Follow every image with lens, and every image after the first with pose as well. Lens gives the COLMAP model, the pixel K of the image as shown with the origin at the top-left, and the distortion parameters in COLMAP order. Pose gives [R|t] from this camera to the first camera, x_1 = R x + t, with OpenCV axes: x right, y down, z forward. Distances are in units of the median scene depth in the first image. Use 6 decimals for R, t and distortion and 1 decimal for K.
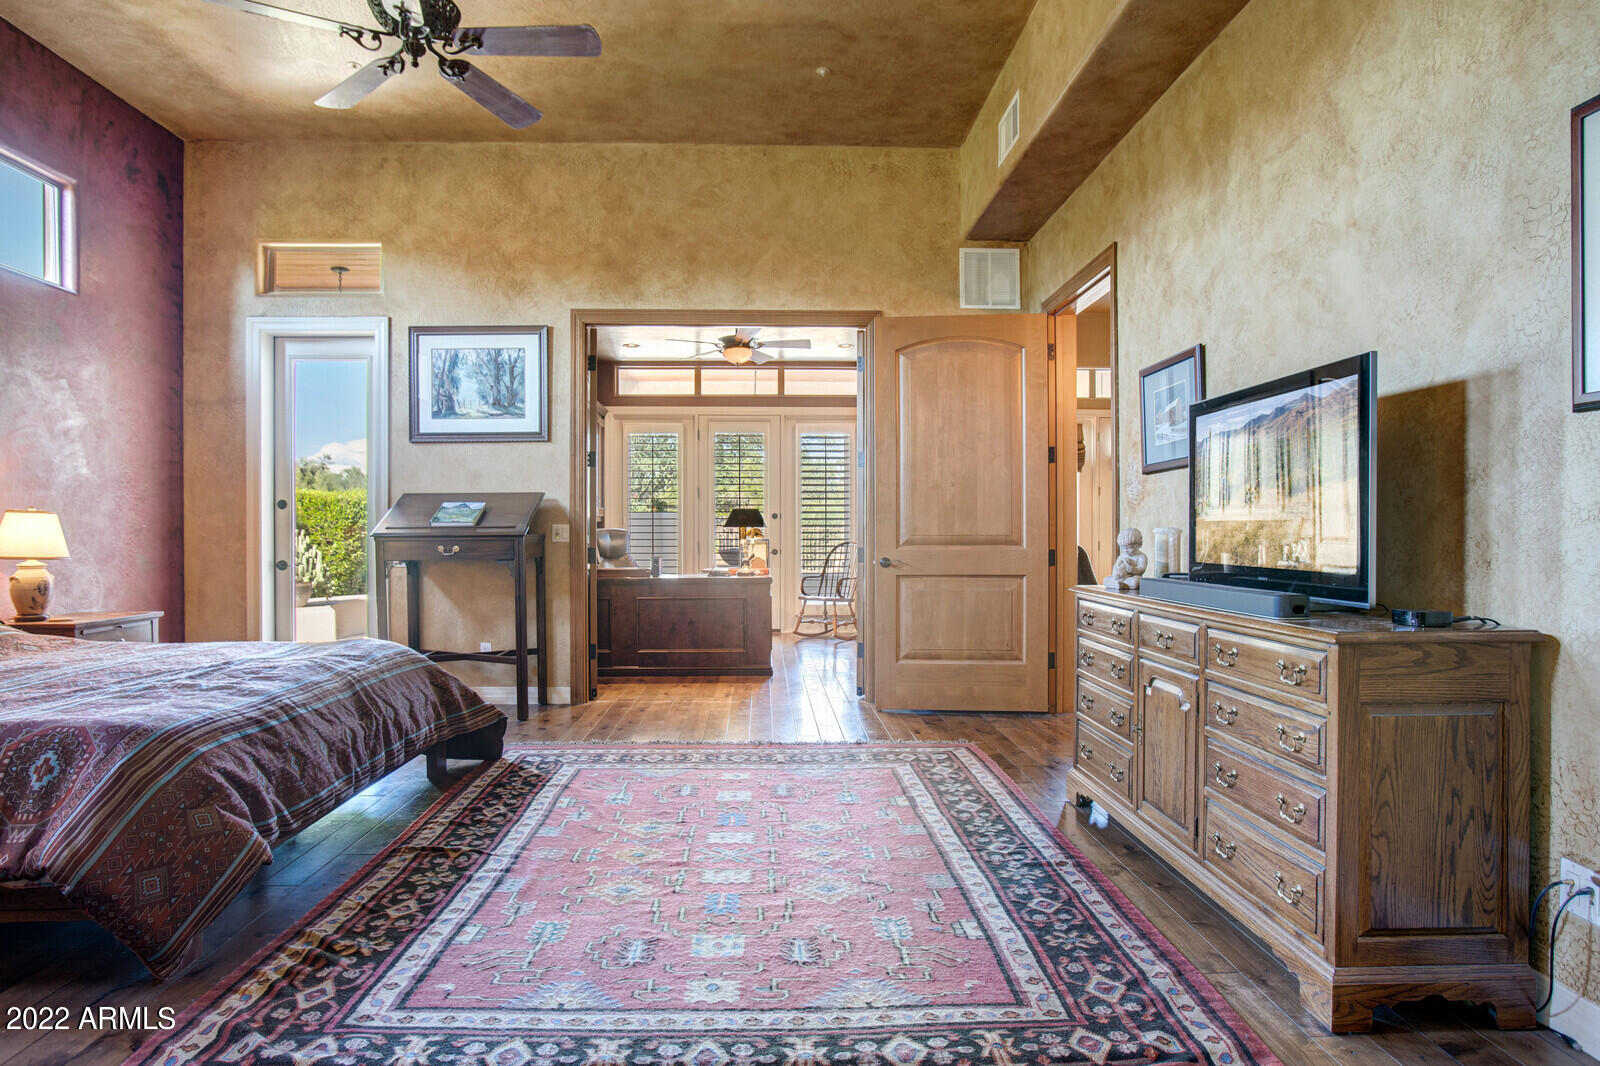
lens RADIAL K [[882.1, 0, 800.0], [0, 882.1, 533.0], [0, 0, 1]] dist [-0.023321, 0.002082]
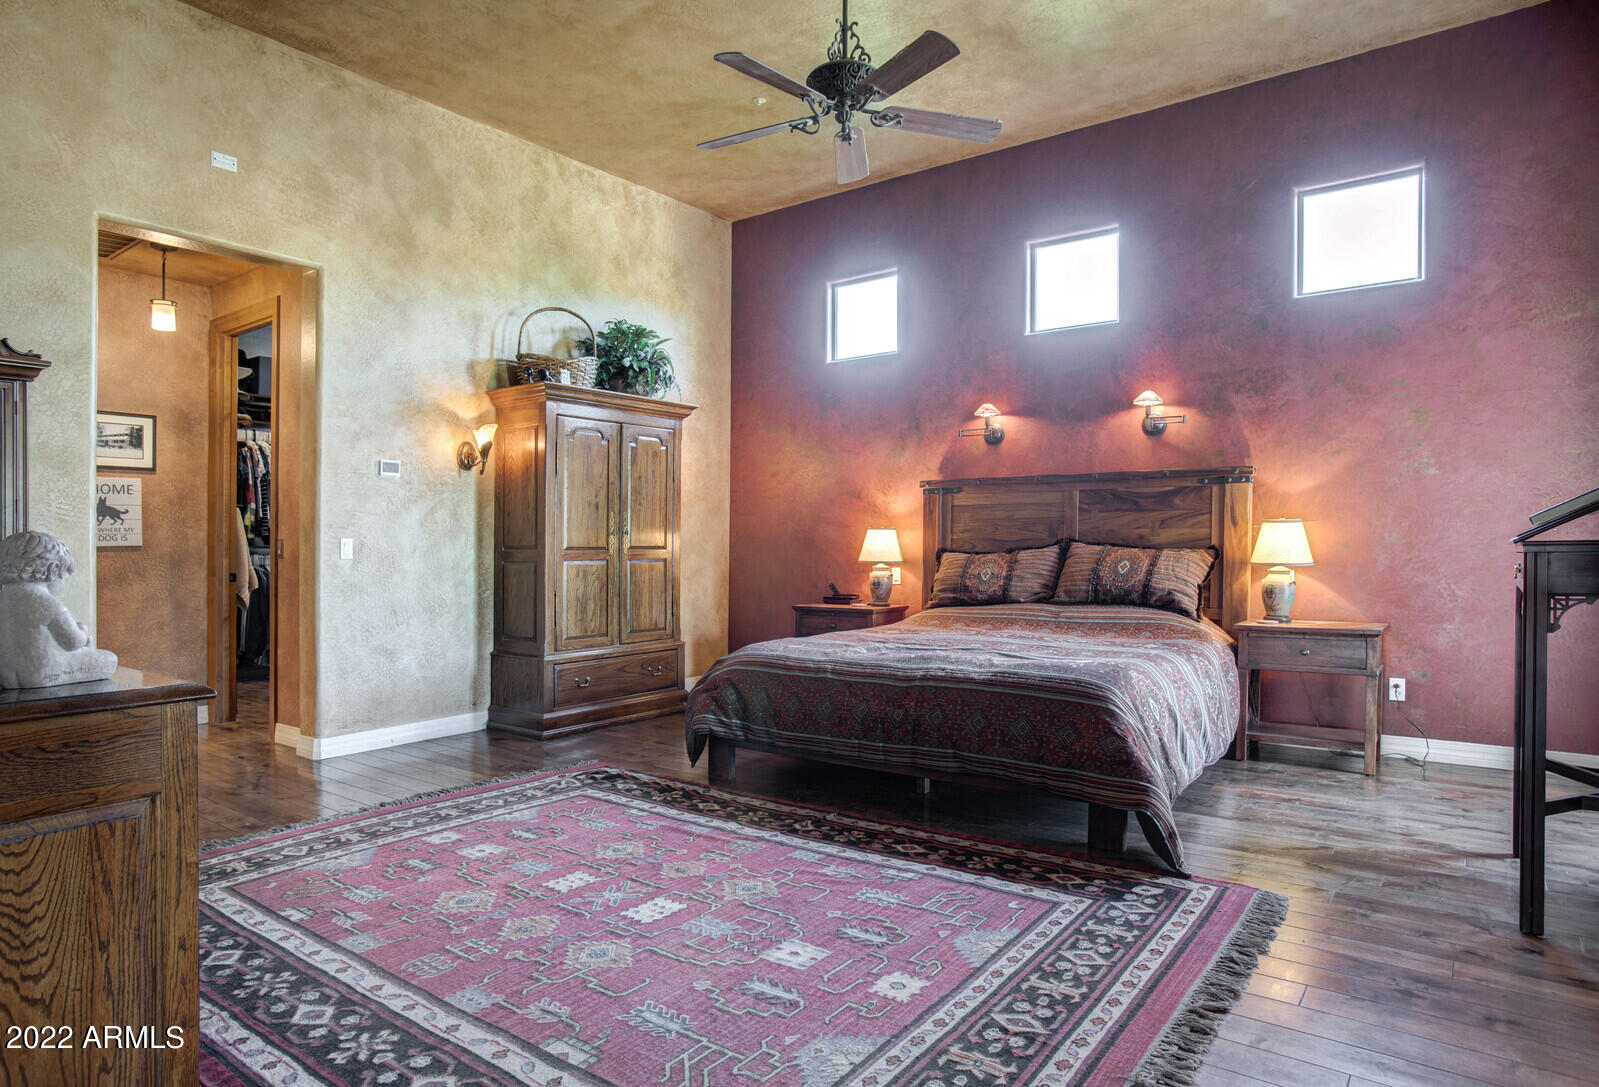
lens RADIAL K [[942.1, 0, 799.5], [0, 942.1, 543.5], [0, 0, 1]] dist [-0.000099, 0.002673]
pose [[-0.628738, -0.002923, -0.777611, 0.677912], [0.009692, 0.999886, -0.011595, 0.012453], [0.777557, -0.014827, -0.628638, 2.127997]]
